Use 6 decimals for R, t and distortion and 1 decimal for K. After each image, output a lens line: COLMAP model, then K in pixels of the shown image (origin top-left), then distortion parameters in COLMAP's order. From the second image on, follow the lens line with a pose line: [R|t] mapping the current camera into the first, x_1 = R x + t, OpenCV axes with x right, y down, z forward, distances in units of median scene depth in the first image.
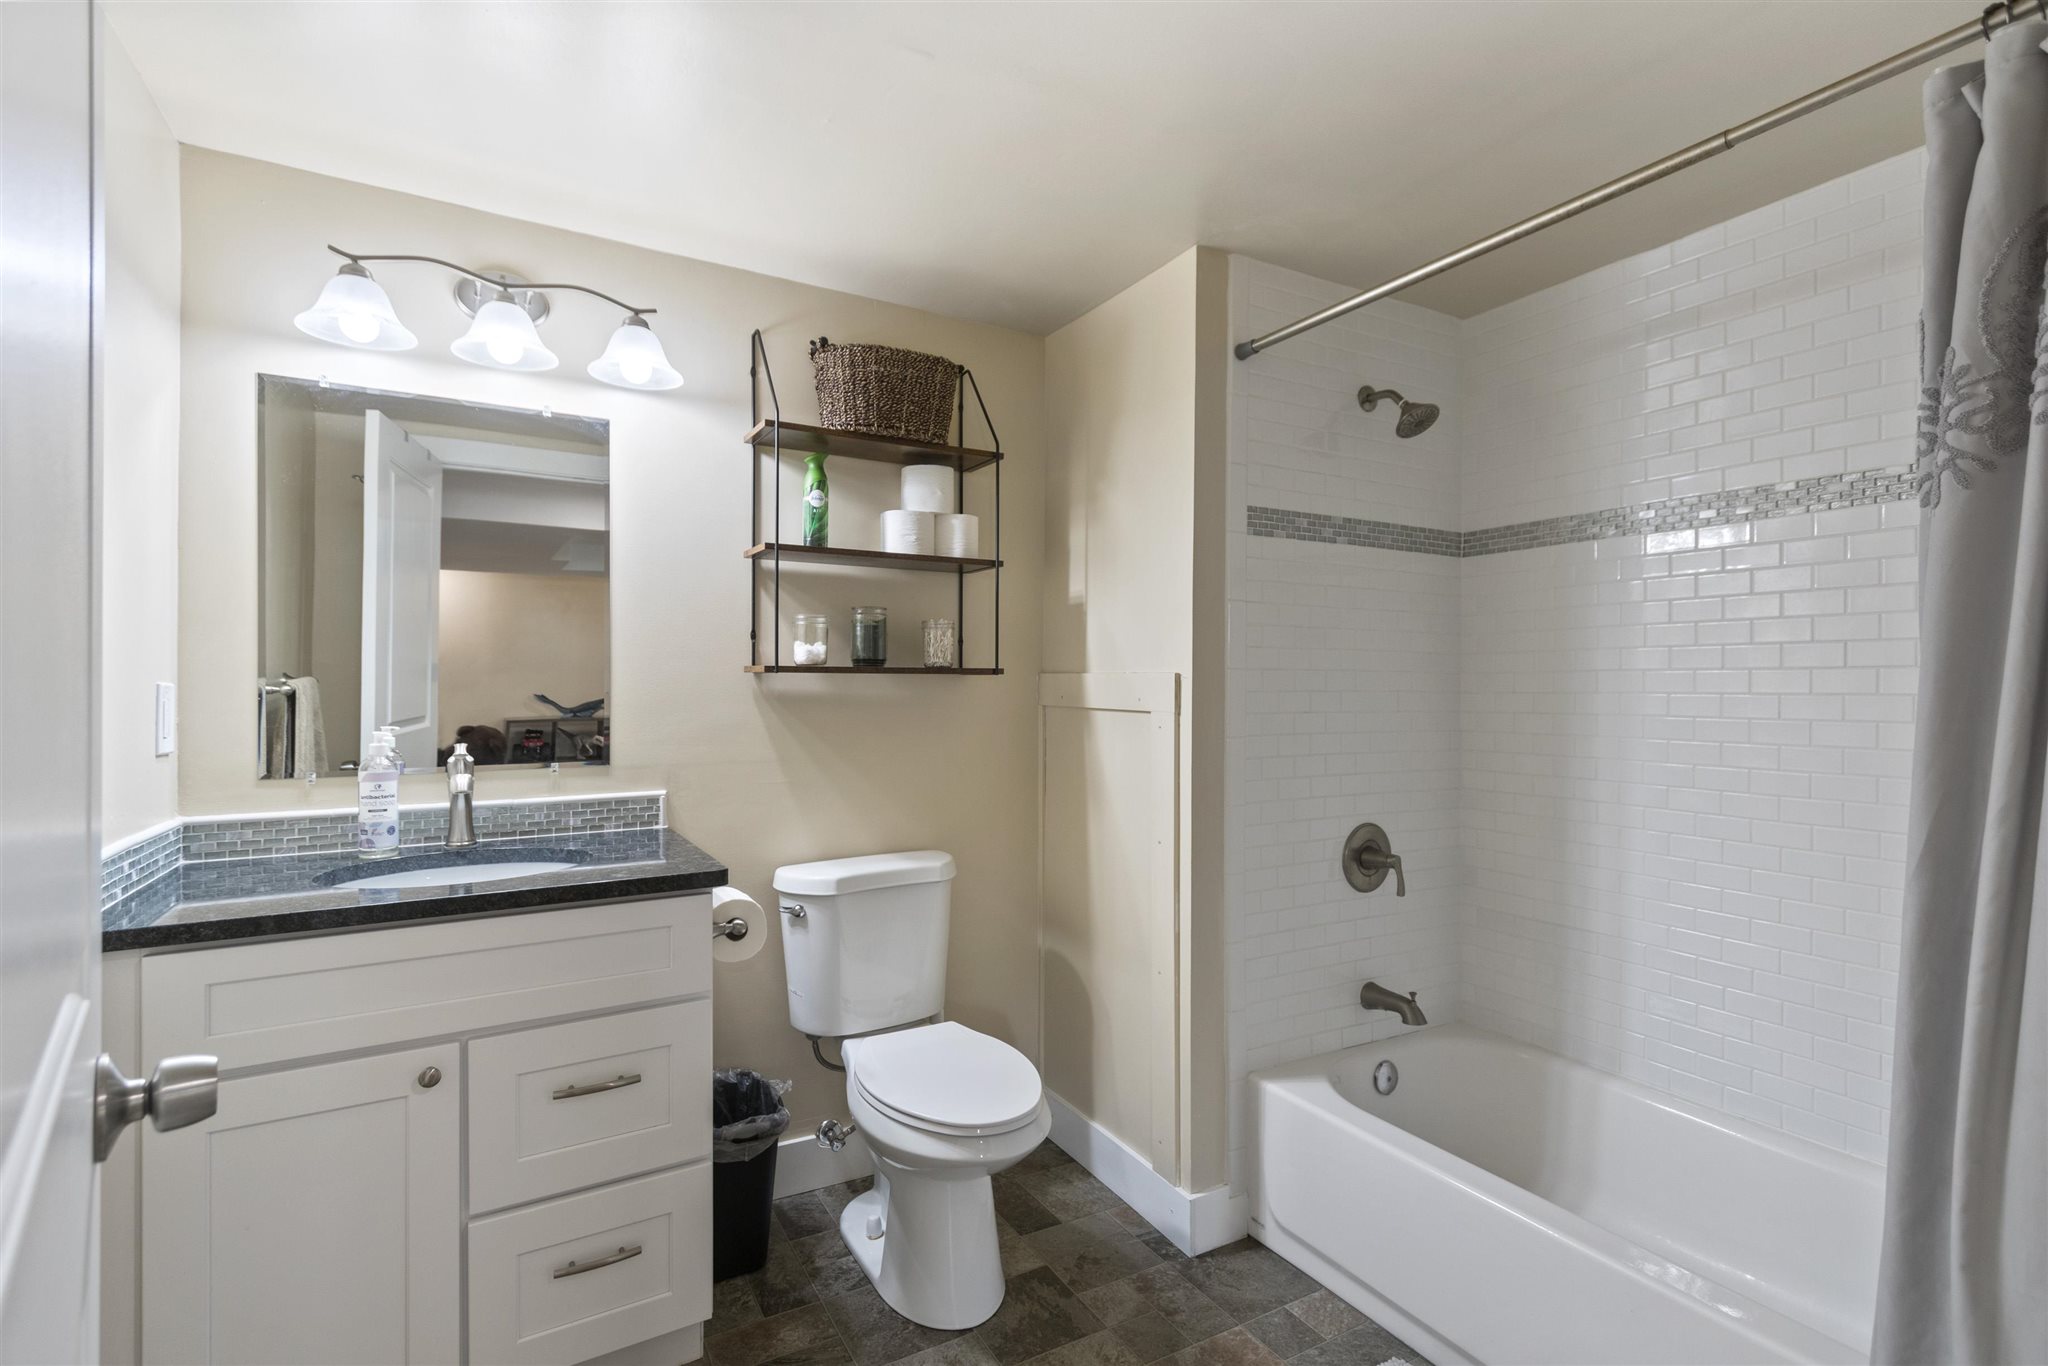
lens RADIAL K [[945.4, 0, 1023.4], [0, 945.4, 679.7], [0, 0, 1]] dist [0.004895, 0.000403]
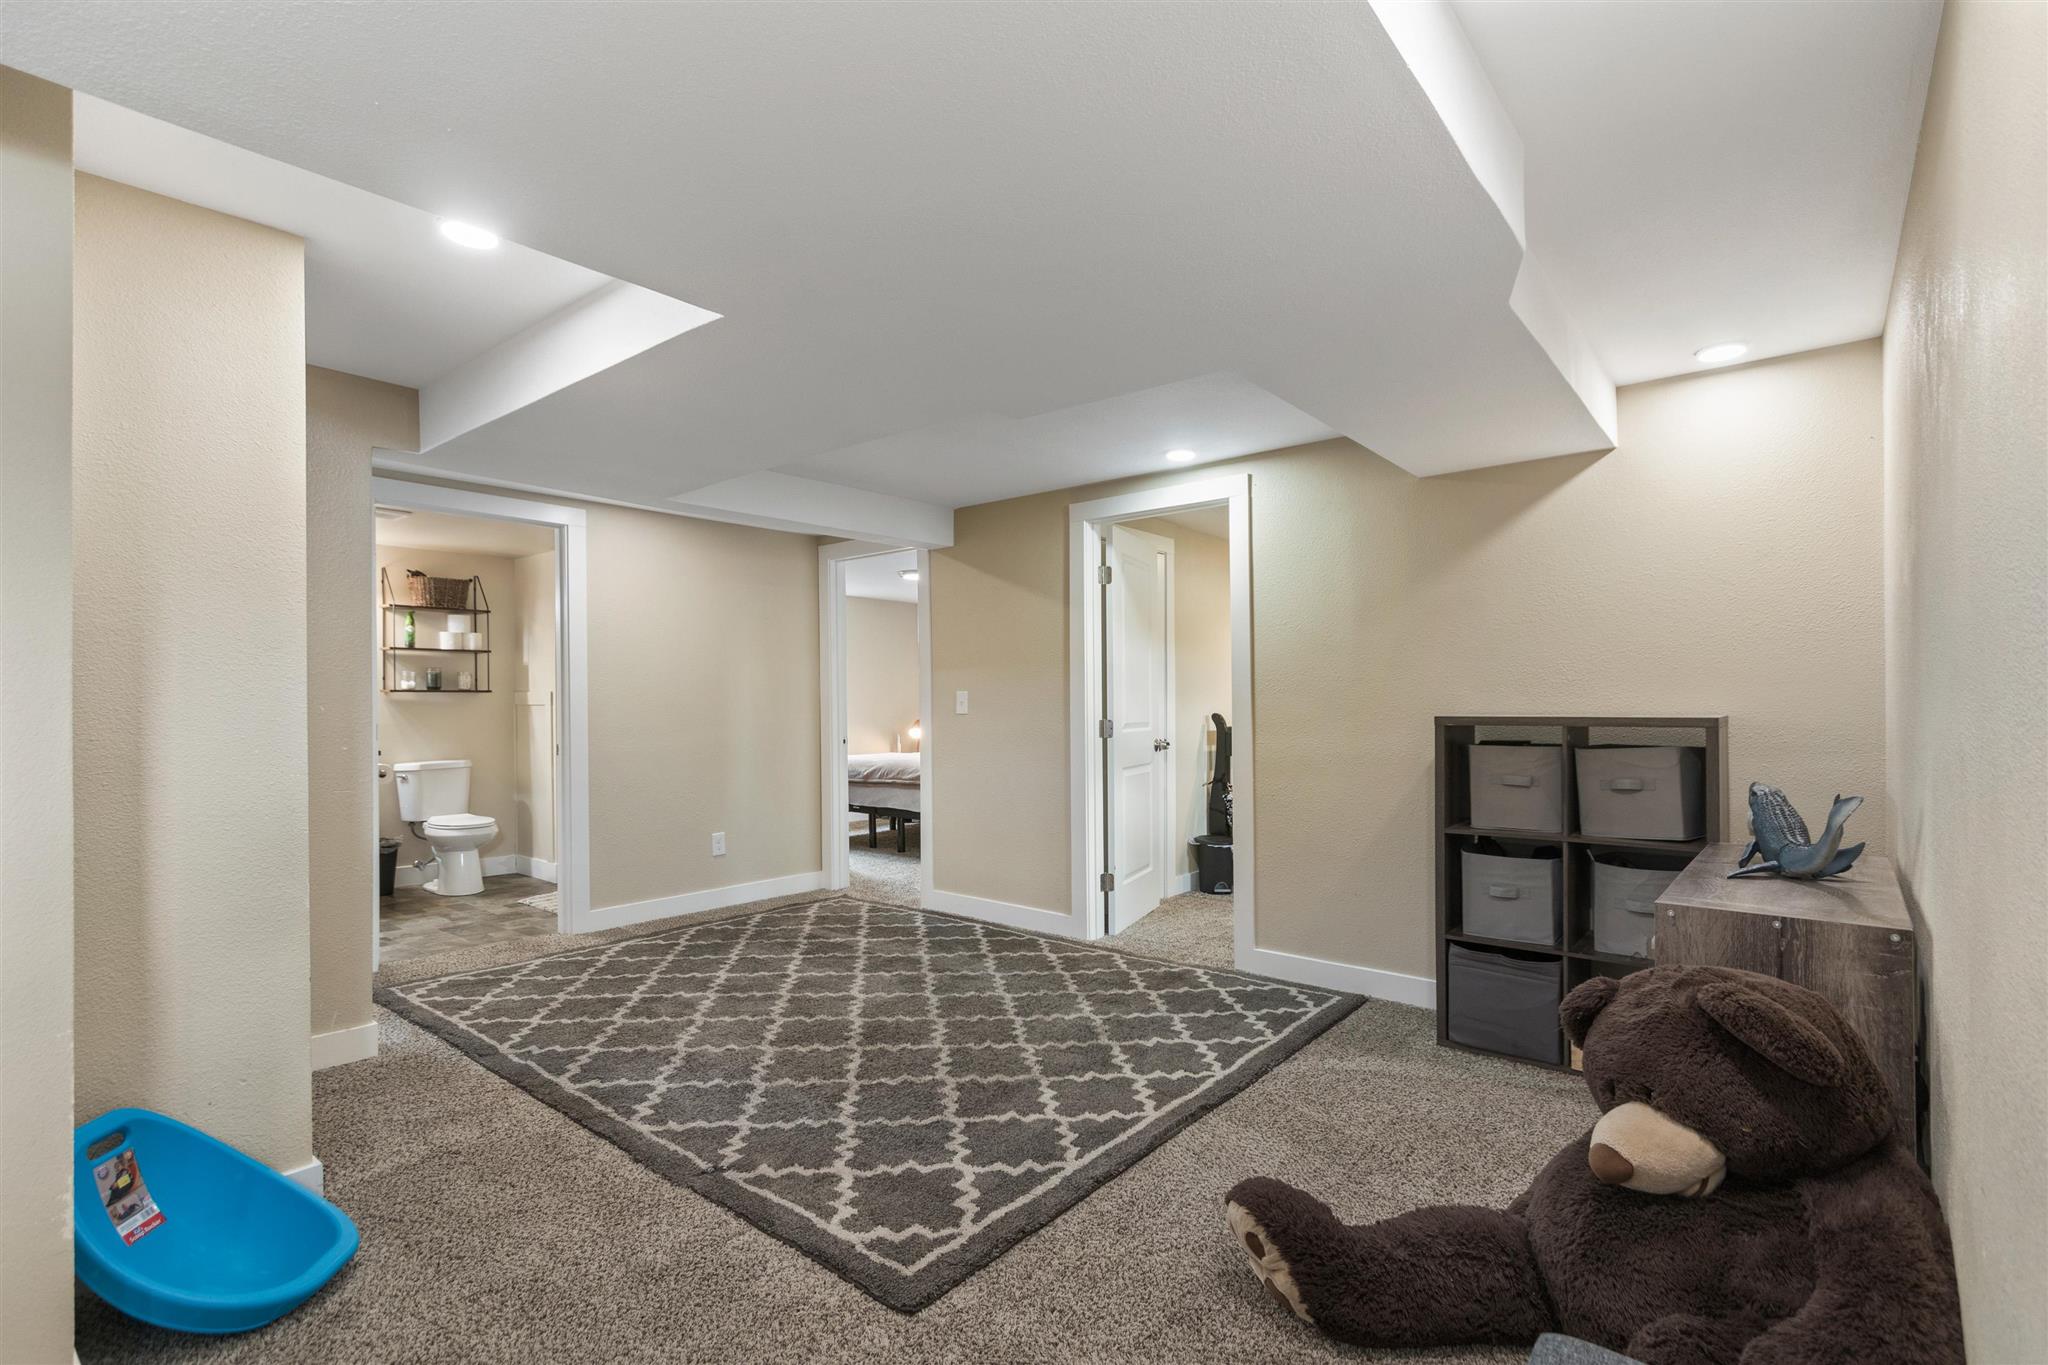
lens RADIAL K [[945.4, 0, 1026.5], [0, 945.4, 701.9], [0, 0, 1]] dist [0.004895, 0.000403]
pose [[0.936566, -0.008557, 0.350387, 0.467775], [0.008429, 0.999963, 0.001891, 0.029435], [-0.350390, 0.001183, 0.936603, -2.100496]]
